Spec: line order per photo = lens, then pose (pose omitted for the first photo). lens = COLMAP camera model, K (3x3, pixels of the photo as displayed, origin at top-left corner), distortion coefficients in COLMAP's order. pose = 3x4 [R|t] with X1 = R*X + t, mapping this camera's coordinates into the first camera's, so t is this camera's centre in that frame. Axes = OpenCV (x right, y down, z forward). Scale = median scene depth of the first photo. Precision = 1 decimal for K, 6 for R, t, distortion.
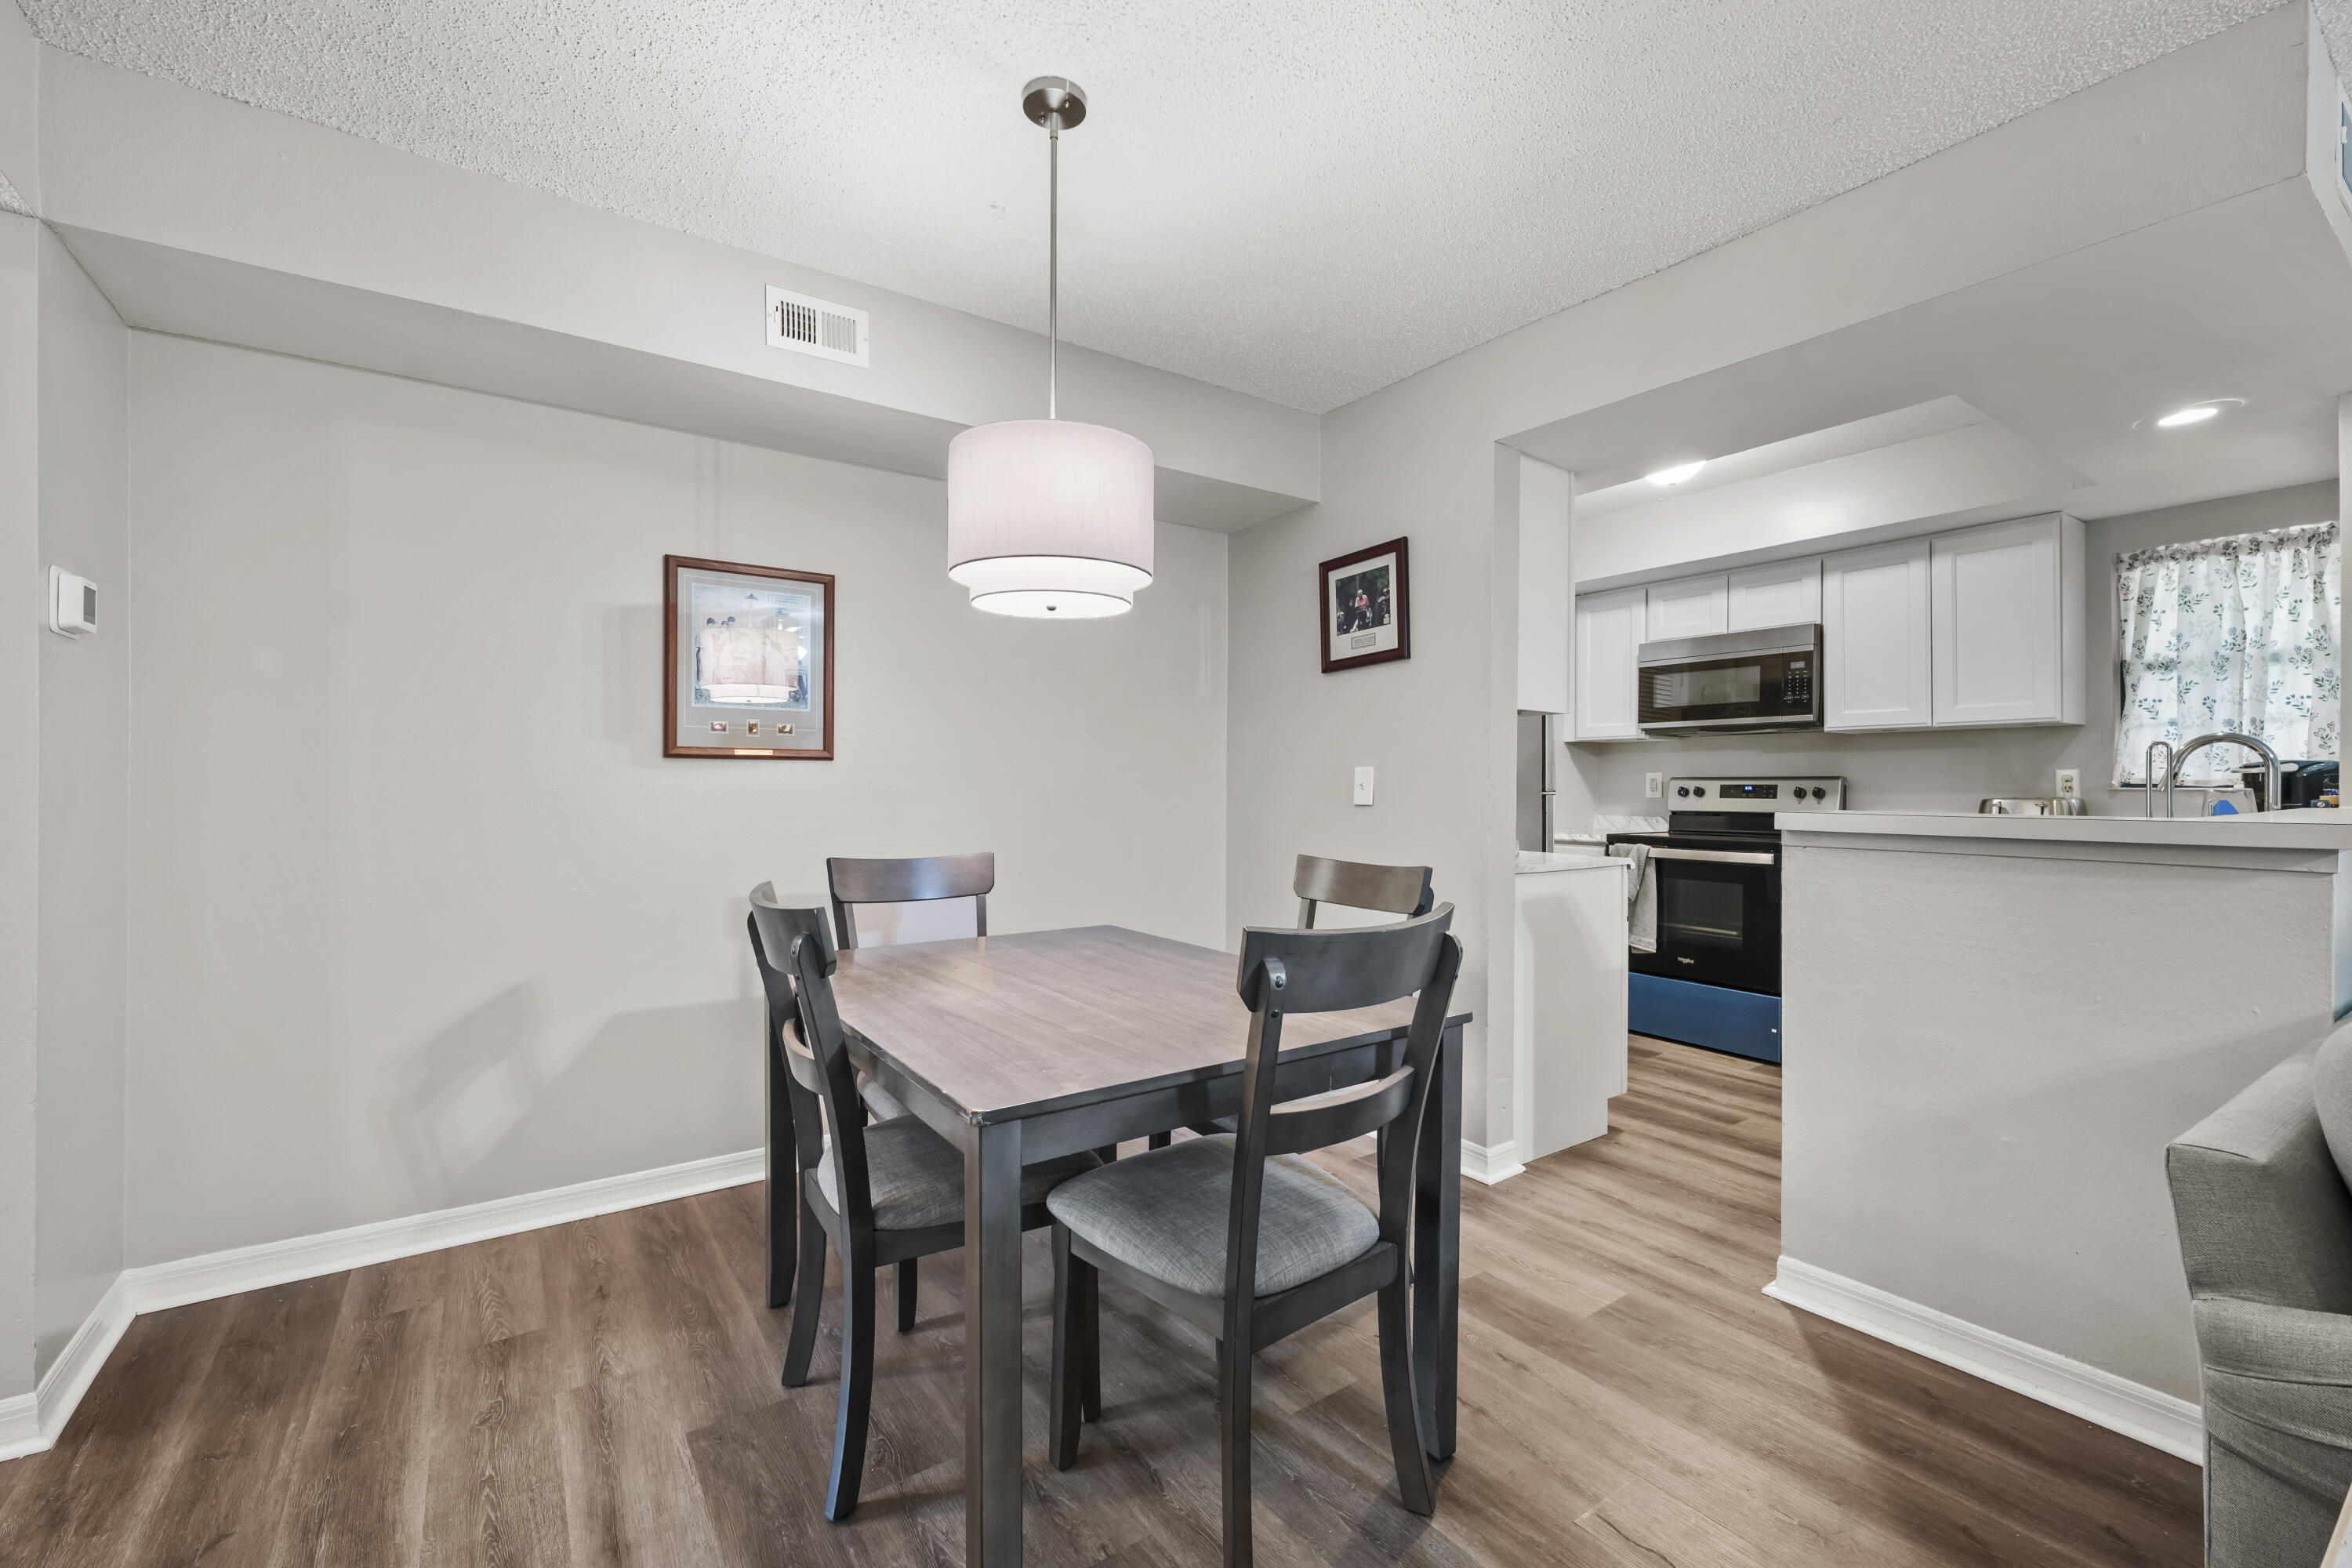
lens RADIAL K [[963.3, 0, 1171.3], [0, 963.3, 787.5], [0, 0, 1]] dist [0.002384, 0.000343]
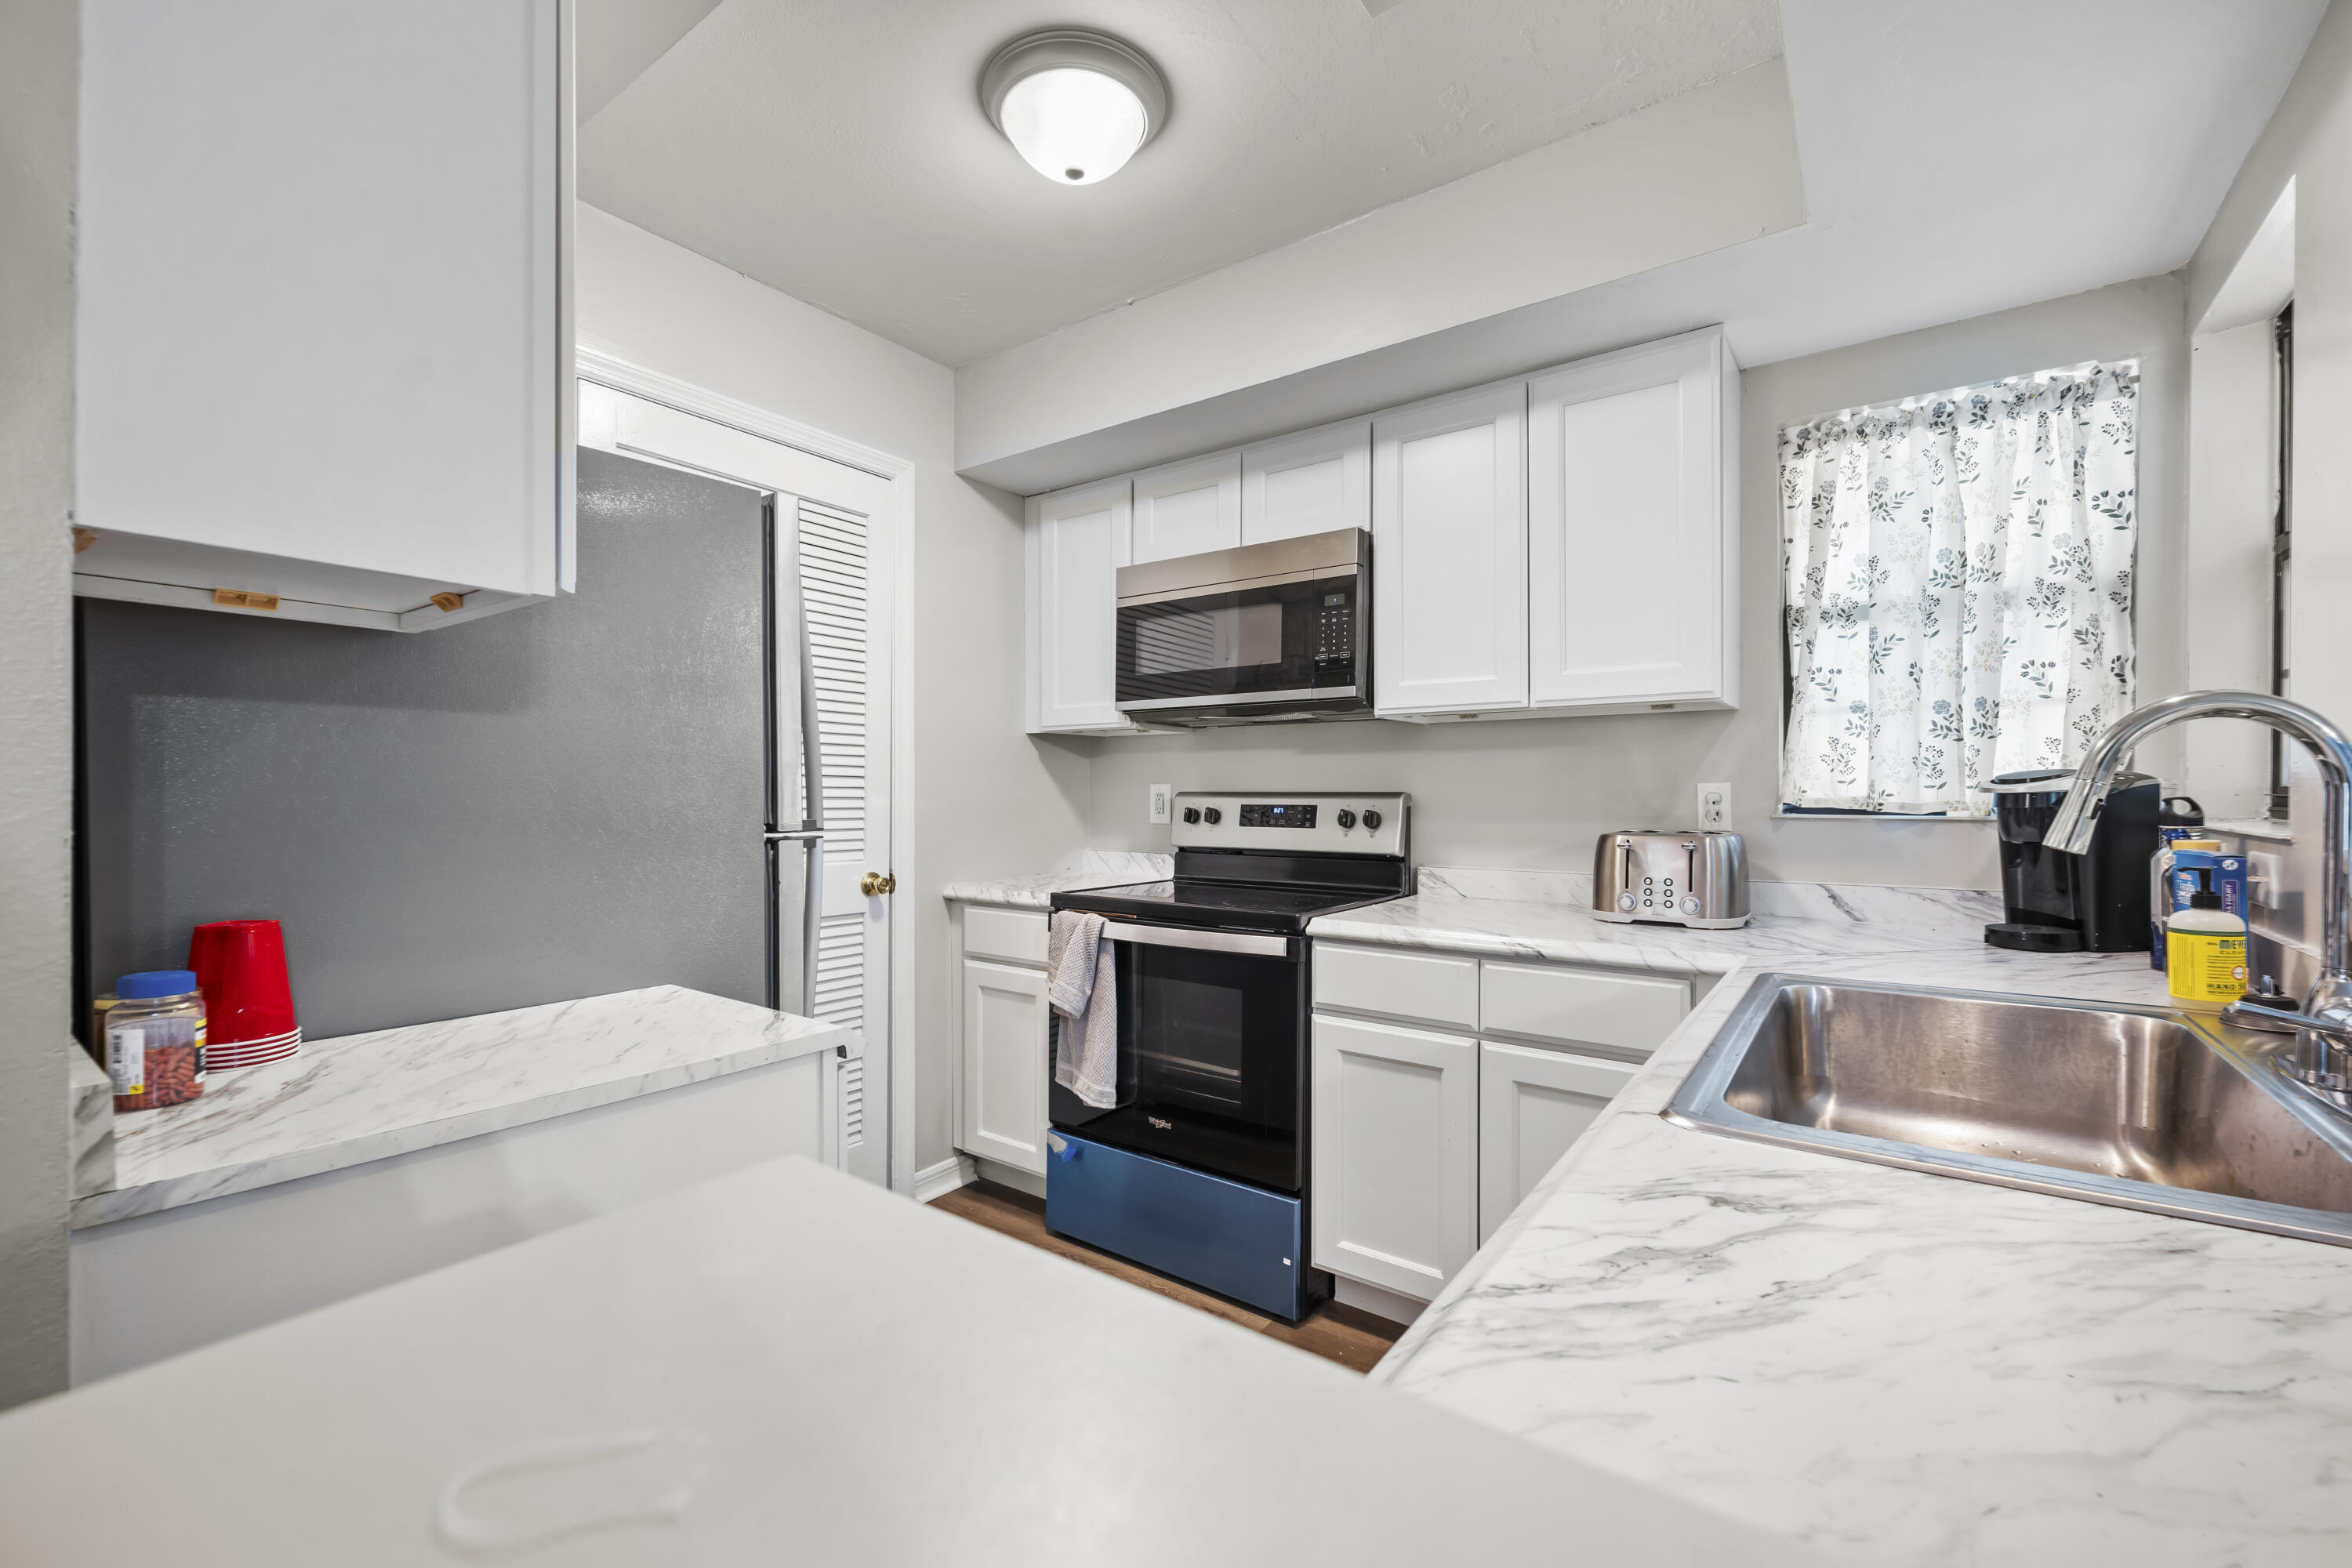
lens RADIAL K [[963.3, 0, 1179.2], [0, 963.3, 797.3], [0, 0, 1]] dist [0.002384, 0.000343]
pose [[0.947117, -0.001973, 0.320883, 0.382414], [0.000473, 0.999989, 0.004752, -0.012017], [-0.320889, -0.004348, 0.947107, 0.491088]]
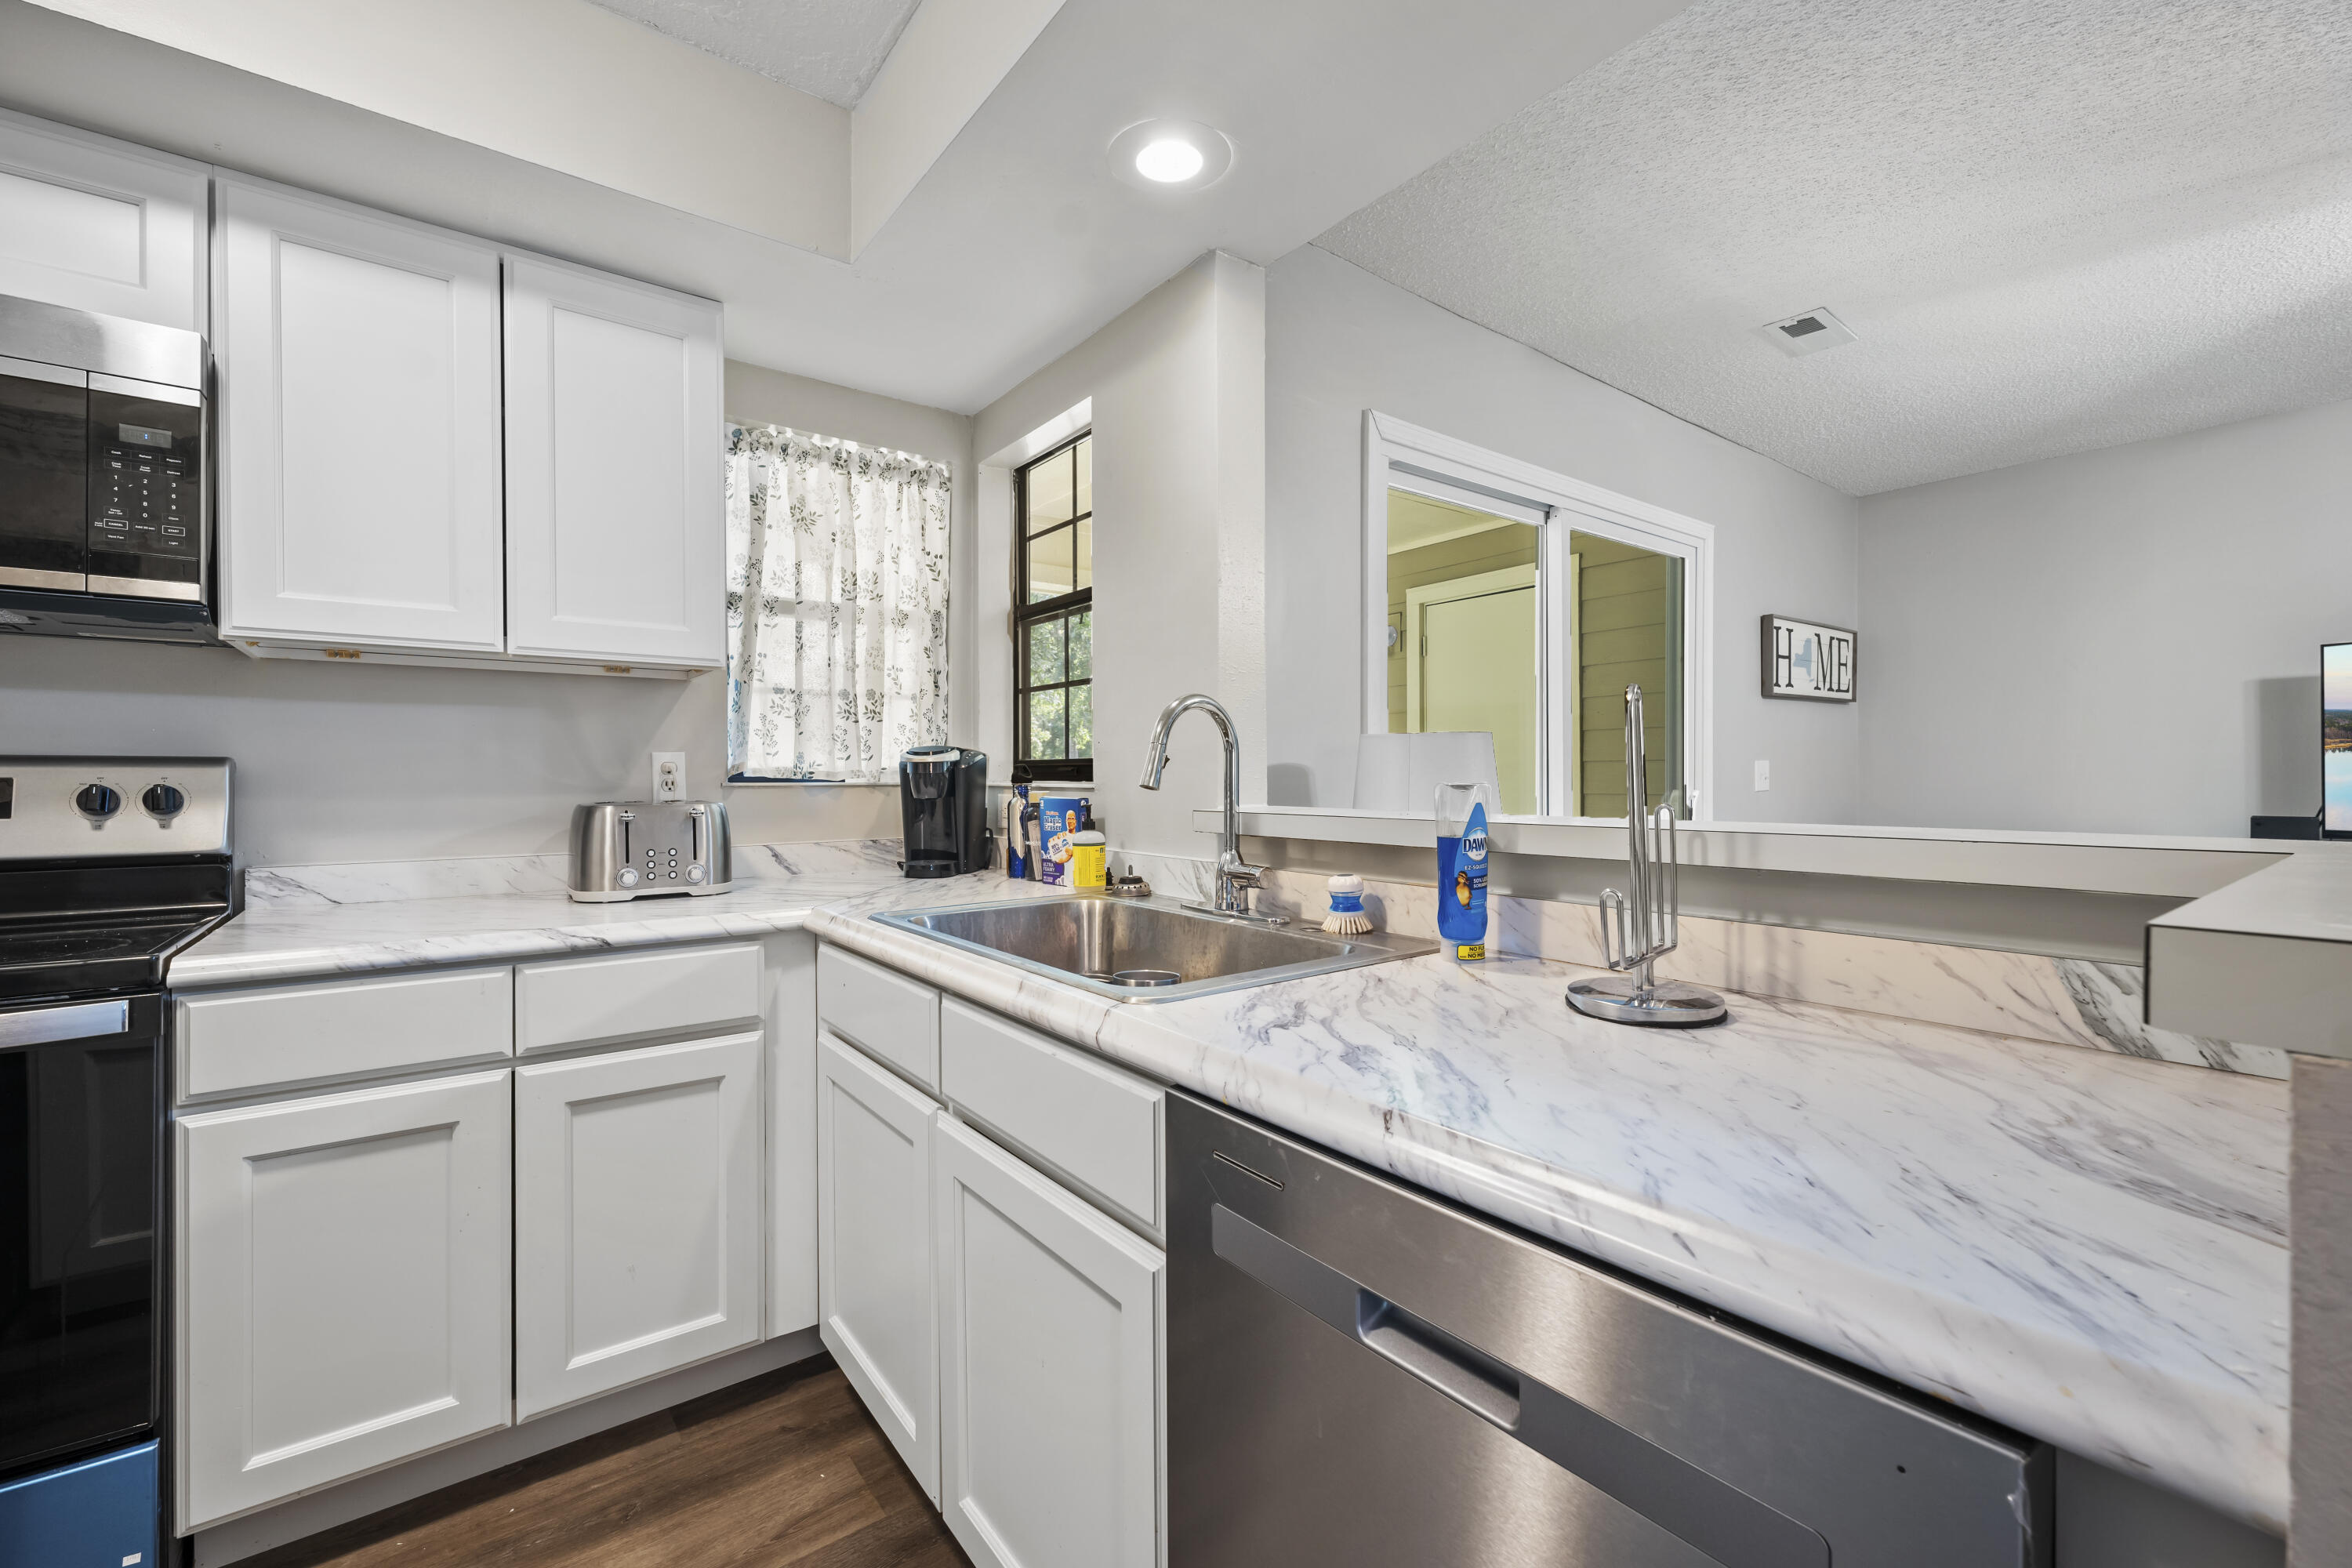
lens RADIAL K [[963.3, 0, 1159.8], [0, 963.3, 778.7], [0, 0, 1]] dist [0.002384, 0.000343]
pose [[-0.027069, 0.000213, 0.999634, 0.293494], [0.002628, 0.999997, -0.000142, -0.001662], [-0.999630, 0.002623, -0.027069, 0.651257]]
